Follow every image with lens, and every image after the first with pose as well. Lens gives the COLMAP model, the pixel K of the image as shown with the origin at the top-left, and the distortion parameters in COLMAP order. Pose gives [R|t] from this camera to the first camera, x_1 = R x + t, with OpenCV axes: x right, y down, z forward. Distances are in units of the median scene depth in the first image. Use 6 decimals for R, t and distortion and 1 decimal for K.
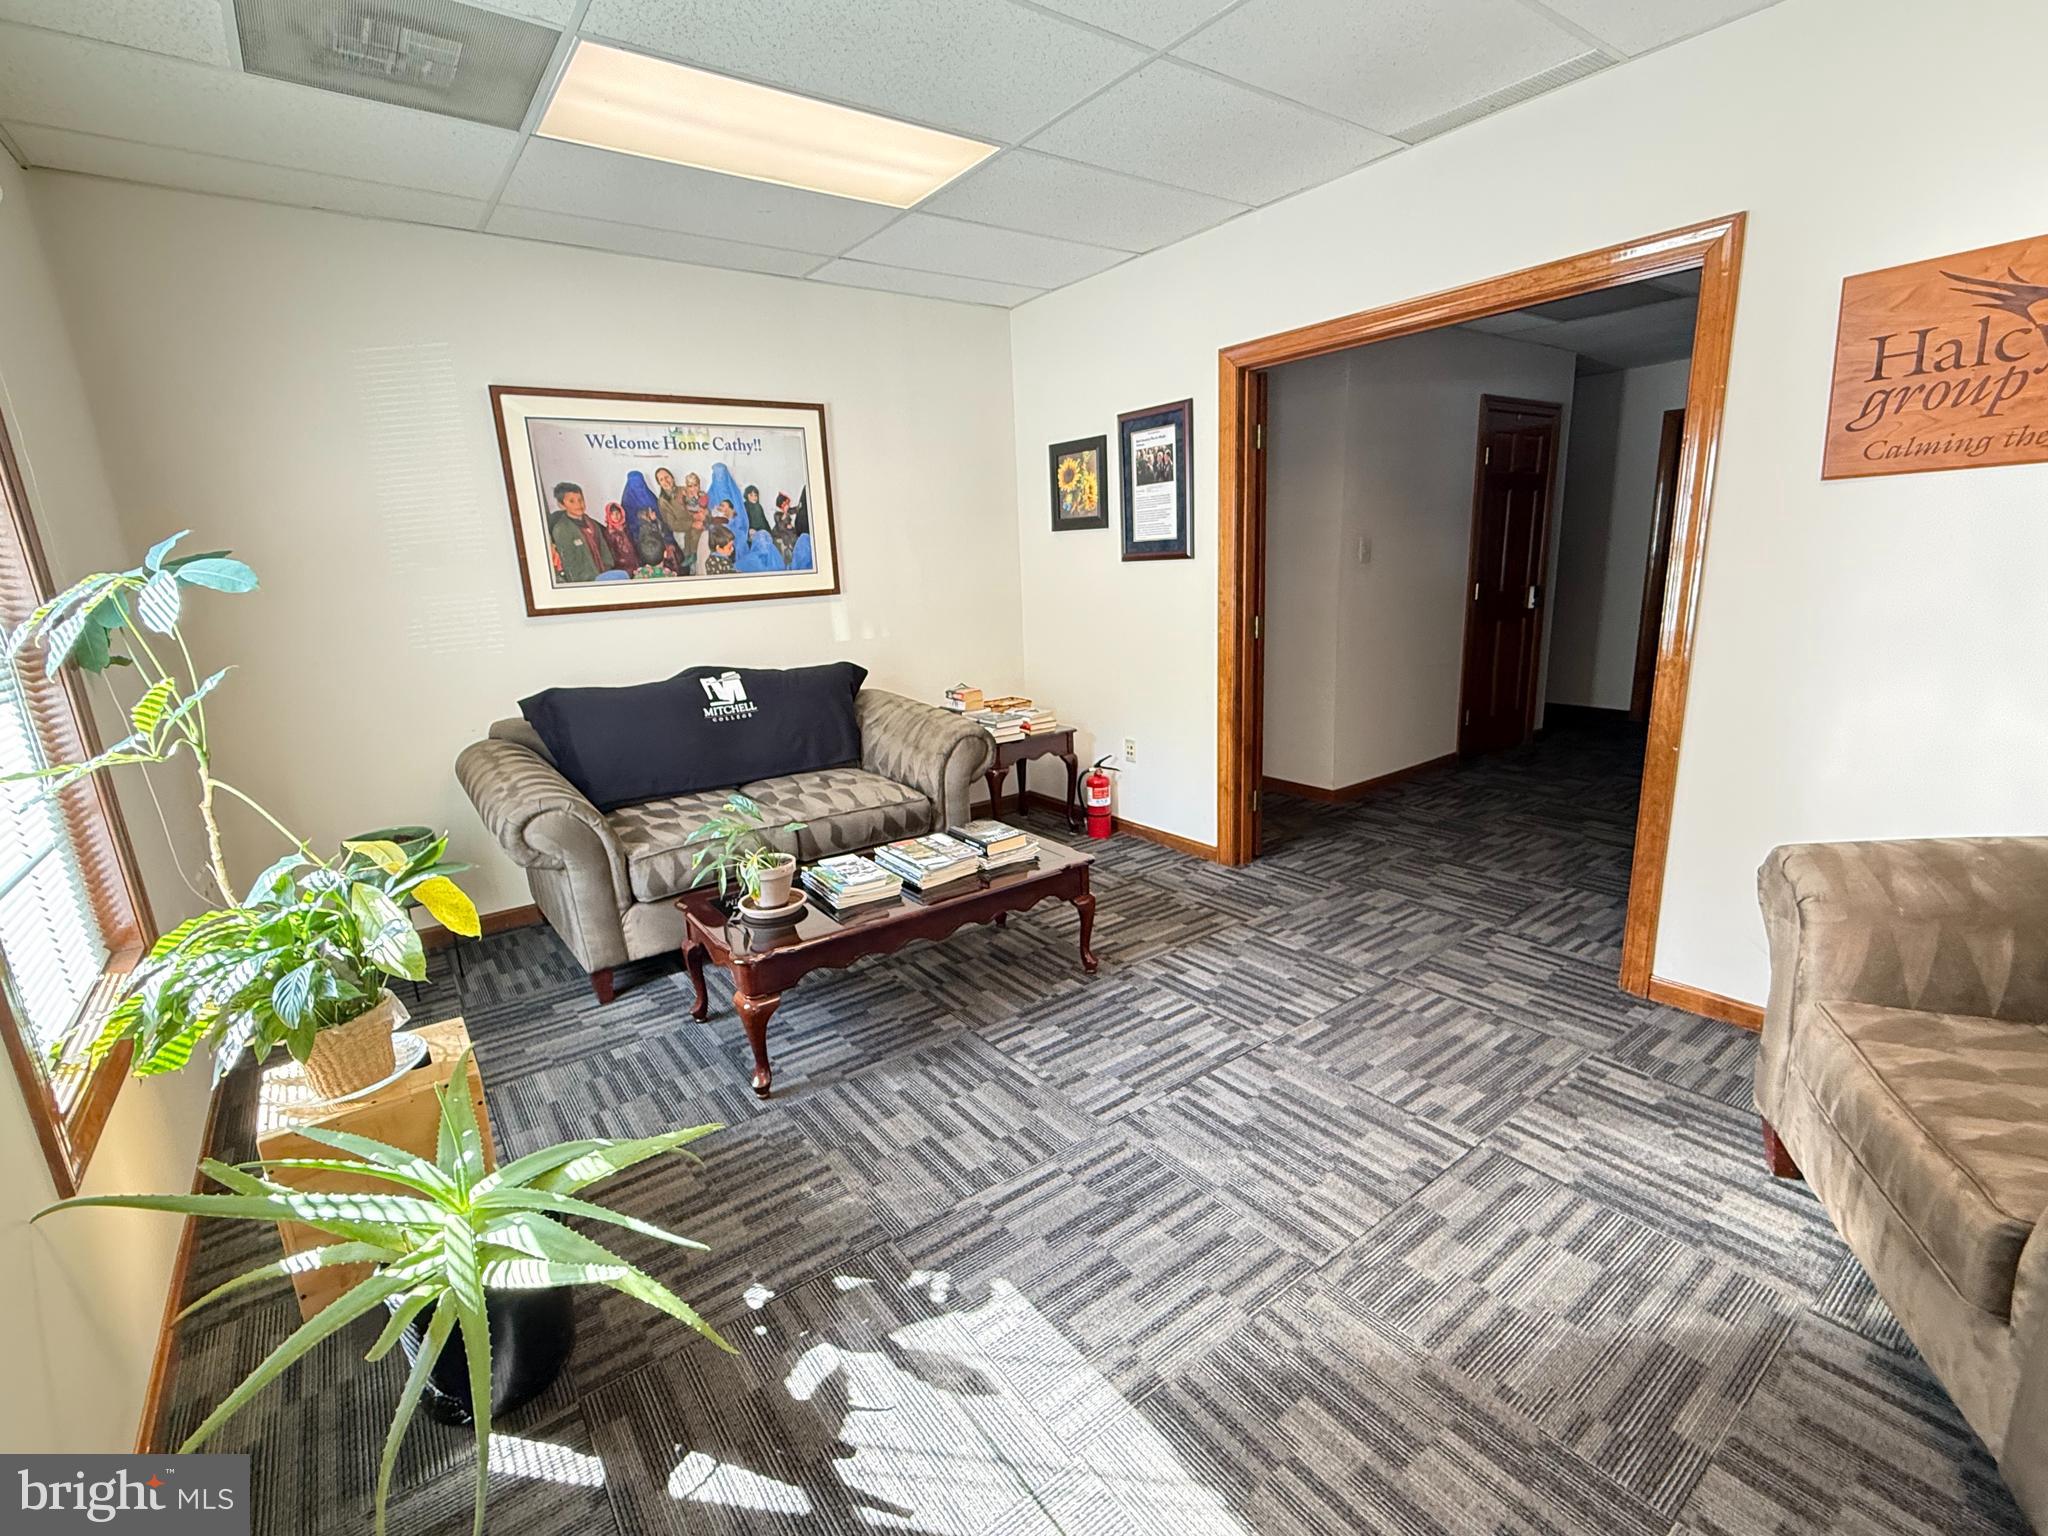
lens RADIAL K [[919.6, 0, 1024.0], [0, 919.6, 768.0], [0, 0, 1]] dist [0.001606, 0.000485]
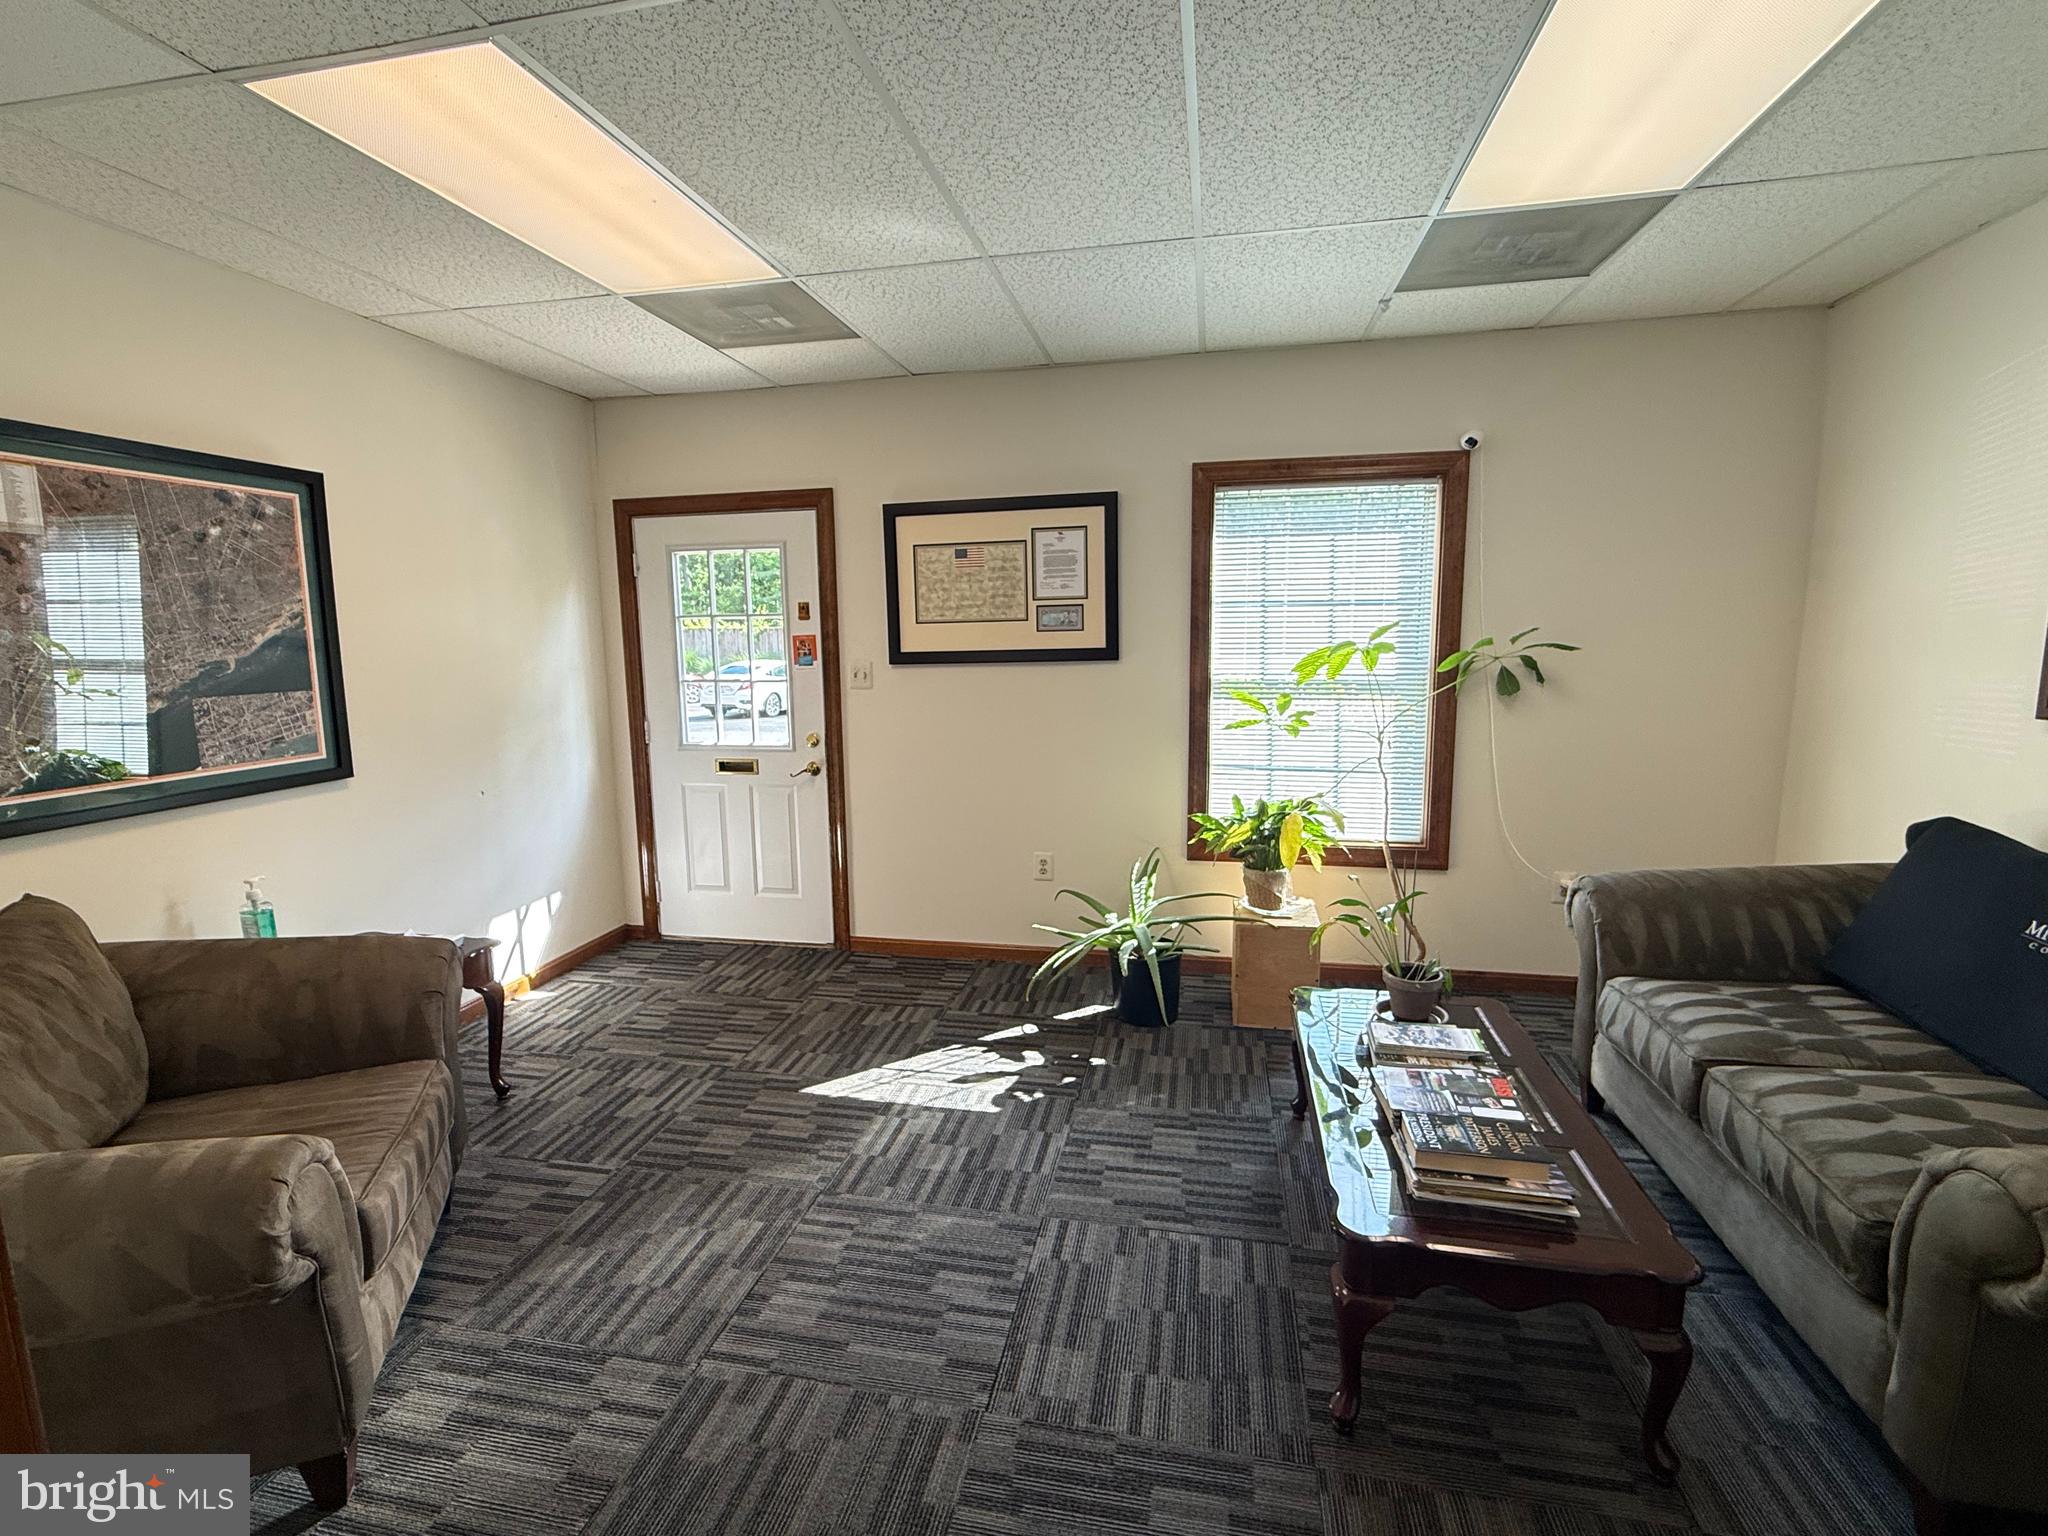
lens RADIAL K [[919.6, 0, 1024.0], [0, 919.6, 768.0], [0, 0, 1]] dist [0.001606, 0.000485]
pose [[-0.744400, 0.150069, -0.650651, 0.741161], [-0.108077, 0.934491, 0.339184, -0.455577], [0.658929, 0.322809, -0.679416, 1.600750]]
